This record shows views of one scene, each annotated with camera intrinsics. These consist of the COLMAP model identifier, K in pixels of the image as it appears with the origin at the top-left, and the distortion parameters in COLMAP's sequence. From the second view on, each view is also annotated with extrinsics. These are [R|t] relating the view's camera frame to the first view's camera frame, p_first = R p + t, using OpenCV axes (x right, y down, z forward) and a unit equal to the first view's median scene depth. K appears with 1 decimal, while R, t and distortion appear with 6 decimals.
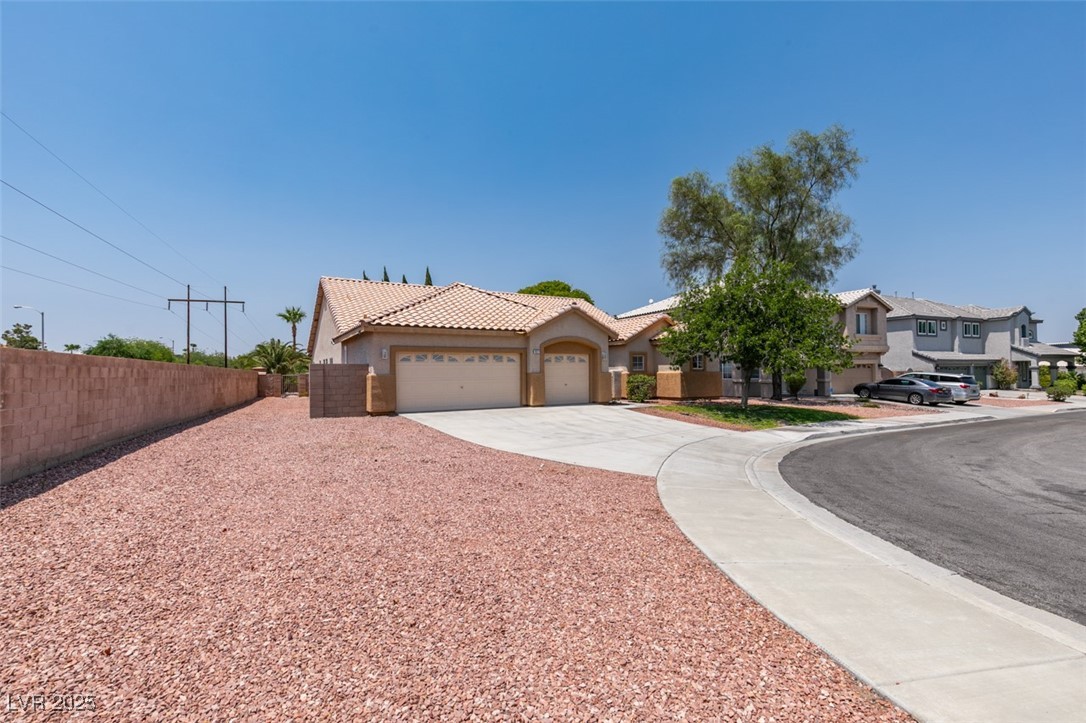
lens RADIAL K [[490.4, 0, 543.8], [0, 490.4, 366.5], [0, 0, 1]] dist [-0.000712, -0.000329]
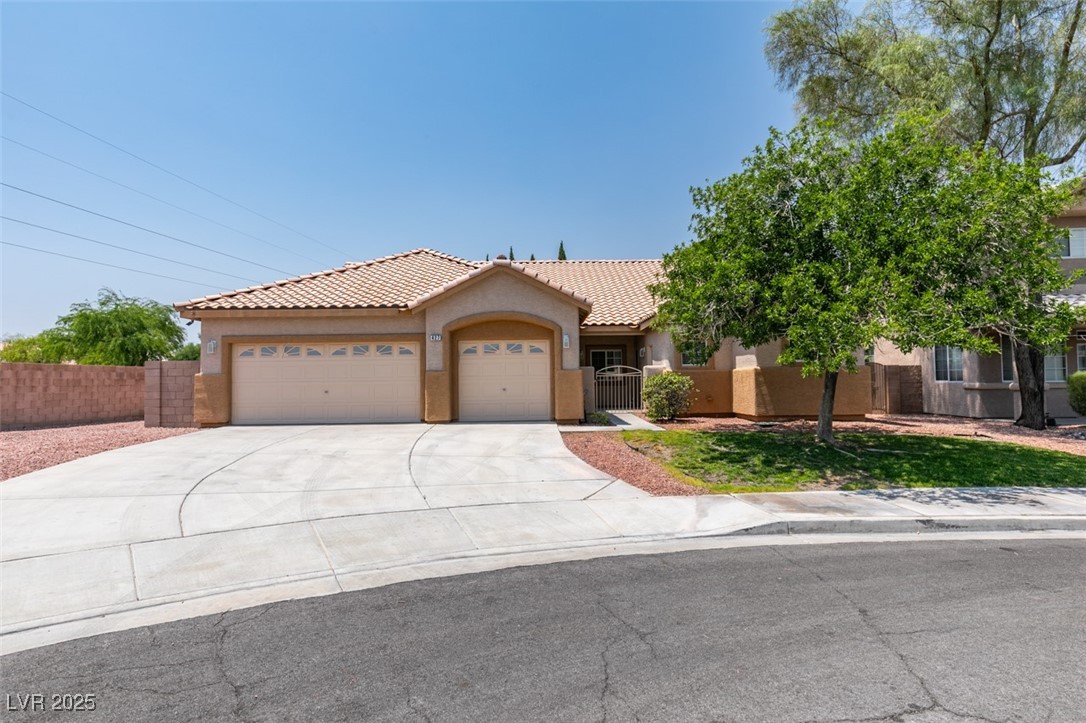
lens RADIAL K [[617.5, 0, 542.9], [0, 617.5, 356.6], [0, 0, 1]] dist [-0.000871, 0.000562]
pose [[0.865429, -0.013744, -0.500843, 0.510024], [0.009902, 0.999898, -0.010328, 0.003741], [0.500934, 0.003979, 0.865476, 0.366845]]
